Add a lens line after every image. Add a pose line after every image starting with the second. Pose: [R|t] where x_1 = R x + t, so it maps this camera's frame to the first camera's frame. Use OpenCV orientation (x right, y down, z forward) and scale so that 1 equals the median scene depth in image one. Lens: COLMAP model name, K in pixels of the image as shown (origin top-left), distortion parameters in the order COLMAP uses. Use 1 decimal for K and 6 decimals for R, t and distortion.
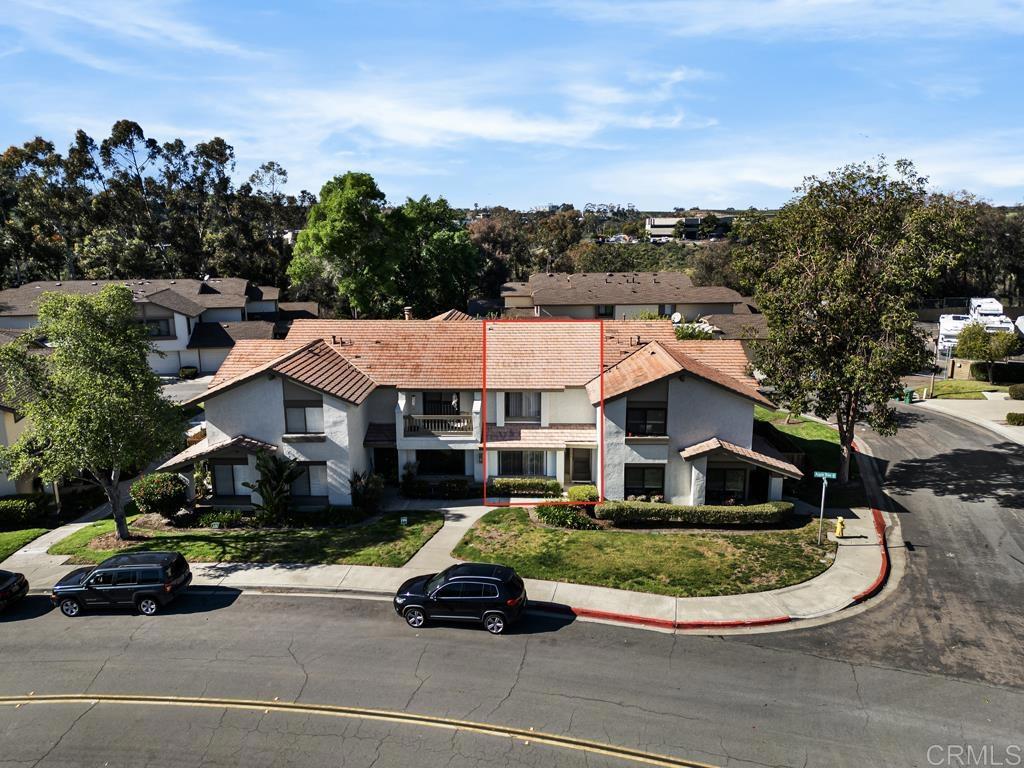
lens RADIAL K [[721.1, 0, 512.0], [0, 721.1, 384.0], [0, 0, 1]] dist [0.001706, -0.000311]
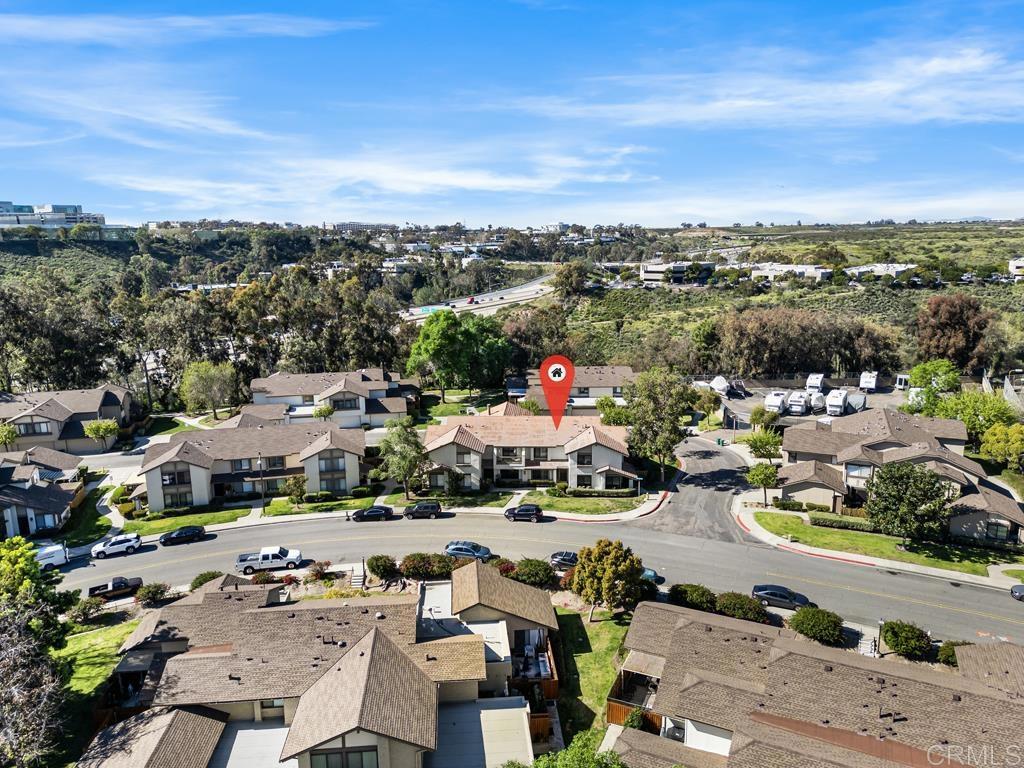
lens RADIAL K [[721.1, 0, 512.0], [0, 721.1, 384.0], [0, 0, 1]] dist [0.001706, -0.000311]
pose [[0.999875, -0.000864, -0.015799, -0.052333], [0.000666, 0.999921, -0.012532, -0.205587], [0.015809, 0.012520, 0.999797, -1.796635]]
